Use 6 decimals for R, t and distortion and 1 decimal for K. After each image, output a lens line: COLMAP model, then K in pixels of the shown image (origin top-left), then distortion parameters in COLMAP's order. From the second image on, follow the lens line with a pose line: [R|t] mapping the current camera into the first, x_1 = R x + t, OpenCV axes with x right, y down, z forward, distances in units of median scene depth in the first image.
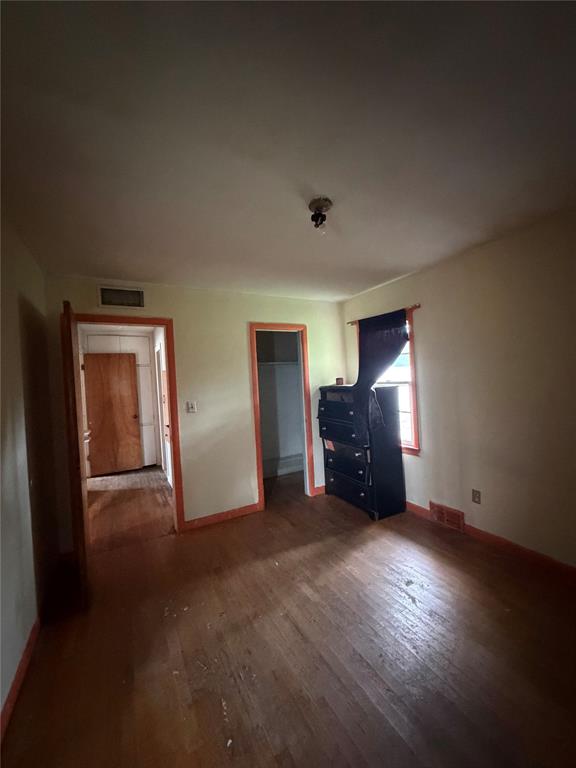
lens RADIAL K [[306.6, 0, 290.3], [0, 306.6, 381.1], [0, 0, 1]] dist [-0.005150, 0.000820]
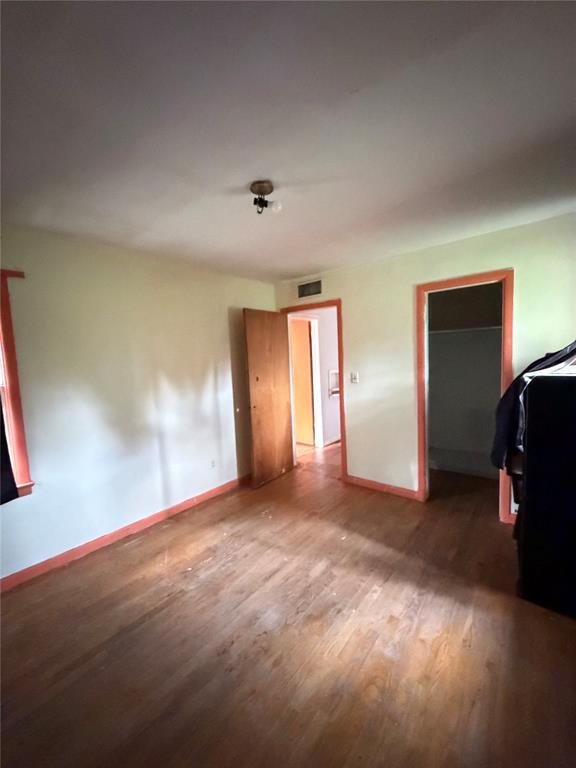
lens RADIAL K [[306.6, 0, 286.1], [0, 306.6, 383.6], [0, 0, 1]] dist [-0.005150, 0.000820]
pose [[0.359675, 0.115387, -0.925916, 0.681032], [0.018434, 0.991252, 0.130690, -0.048186], [0.932896, -0.064074, 0.354401, 0.428211]]
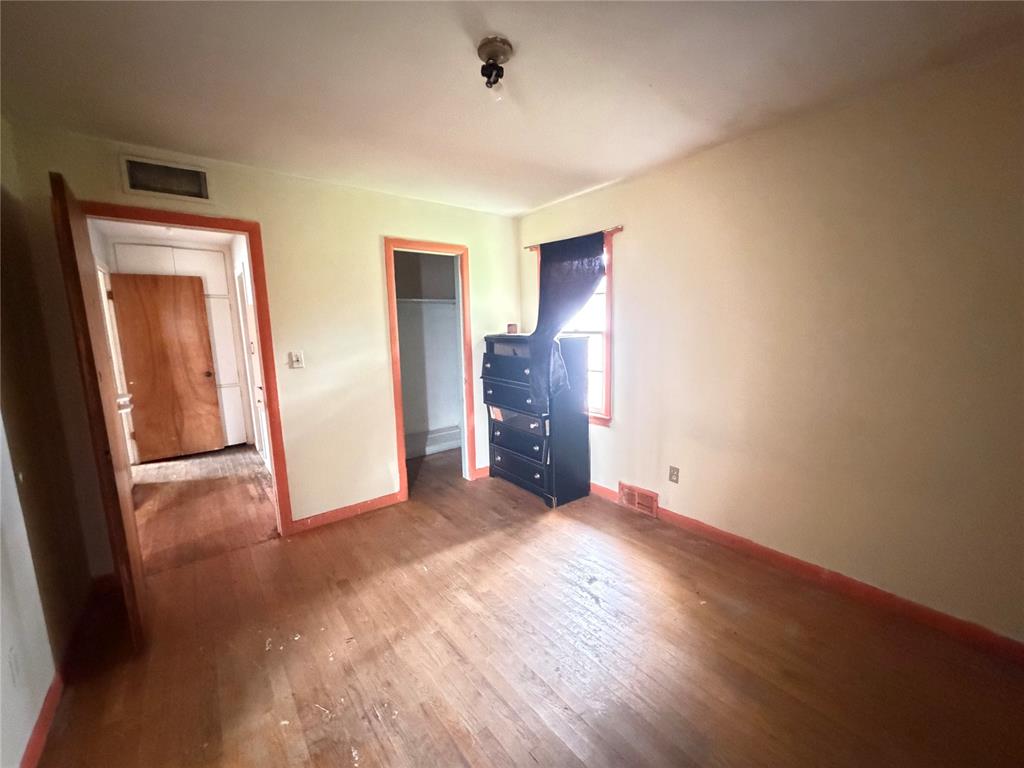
lens RADIAL K [[408.8, 0, 513.4], [0, 408.8, 382.6], [0, 0, 1]] dist [-0.005150, 0.000820]
pose [[0.985258, 0.006040, 0.170966, -0.004541], [-0.028152, 0.991476, 0.127212, 0.005972], [-0.168741, -0.130149, 0.977030, 0.034972]]
